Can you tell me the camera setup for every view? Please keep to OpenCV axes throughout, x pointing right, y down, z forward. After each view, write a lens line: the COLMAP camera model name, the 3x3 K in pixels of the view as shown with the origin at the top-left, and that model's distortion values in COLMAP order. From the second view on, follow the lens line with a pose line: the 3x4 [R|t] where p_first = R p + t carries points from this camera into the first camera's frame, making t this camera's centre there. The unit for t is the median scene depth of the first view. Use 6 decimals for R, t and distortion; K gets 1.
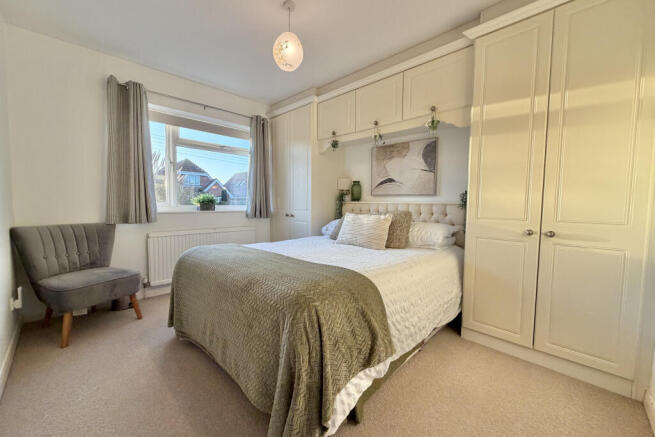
lens RADIAL K [[262.3, 0, 338.2], [0, 262.3, 212.9], [0, 0, 1]] dist [-0.001200, 0.000091]
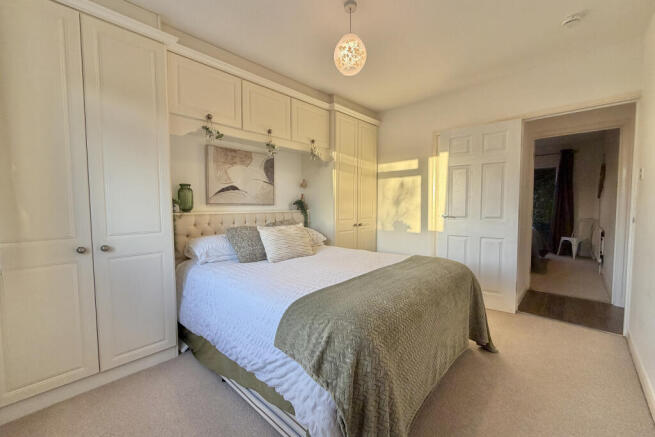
lens RADIAL K [[262.3, 0, 328.6], [0, 262.3, 224.0], [0, 0, 1]] dist [-0.001200, 0.000091]
pose [[0.006357, -0.053132, 0.998567, -0.734784], [0.063789, 0.996575, 0.052620, -0.026021], [-0.997943, 0.063363, 0.009724, 0.677539]]
